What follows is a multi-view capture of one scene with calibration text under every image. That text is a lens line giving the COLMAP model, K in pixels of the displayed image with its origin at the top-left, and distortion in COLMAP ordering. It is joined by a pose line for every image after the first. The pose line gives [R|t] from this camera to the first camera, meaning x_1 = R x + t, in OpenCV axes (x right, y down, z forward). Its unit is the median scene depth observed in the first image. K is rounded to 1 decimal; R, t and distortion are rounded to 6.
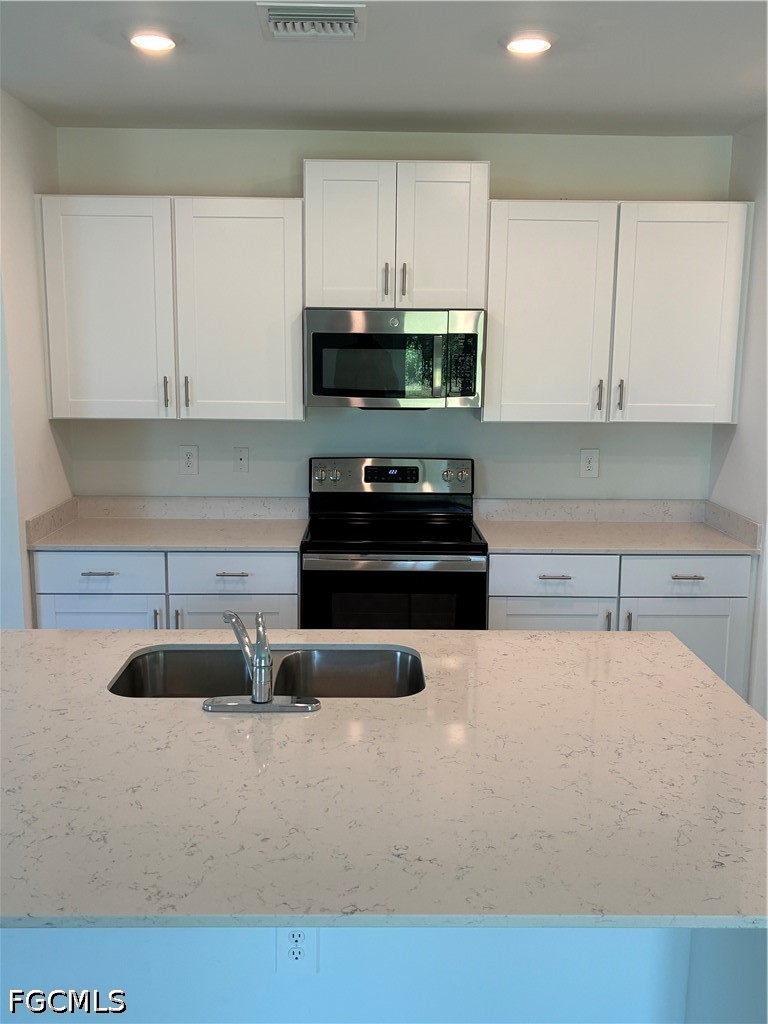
lens RADIAL K [[958.3, 0, 384.4], [0, 958.3, 512.3], [0, 0, 1]] dist [0.011349, 0.000000]
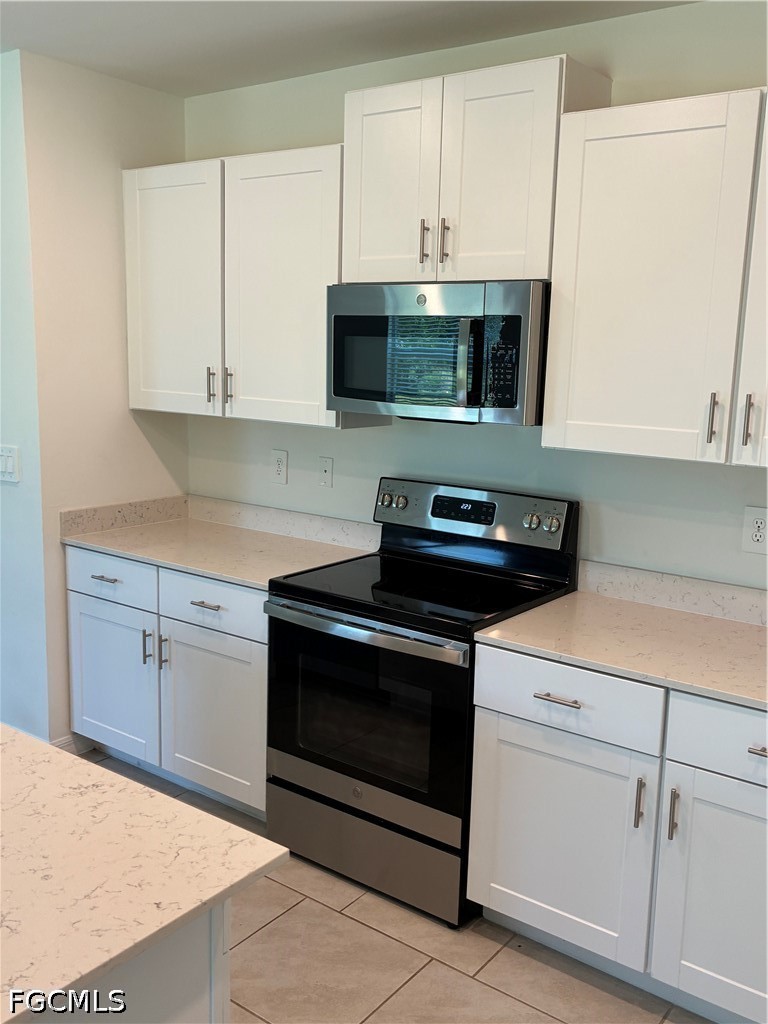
lens RADIAL K [[958.3, 0, 386.3], [0, 958.3, 510.8], [0, 0, 1]] dist [0.011349, 0.000000]
pose [[0.791669, 0.116415, -0.599756, 0.435624], [-0.122503, 0.991989, 0.030846, -0.058911], [0.598542, 0.049052, 0.799588, 0.406694]]
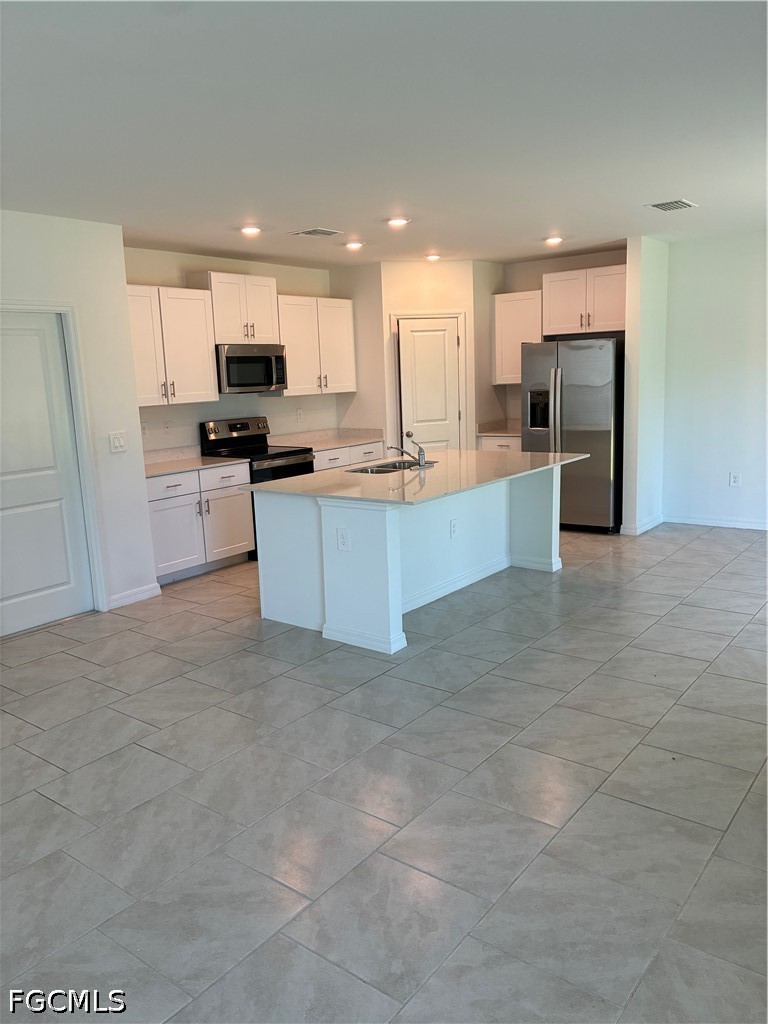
lens RADIAL K [[775.4, 0, 382.9], [0, 775.4, 513.7], [0, 0, 1]] dist [0.008522, -0.002864]
pose [[0.617793, -0.175022, 0.766615, -1.169628], [0.181522, 0.980326, 0.077530, 0.071270], [-0.765102, 0.091260, 0.637409, -0.269456]]
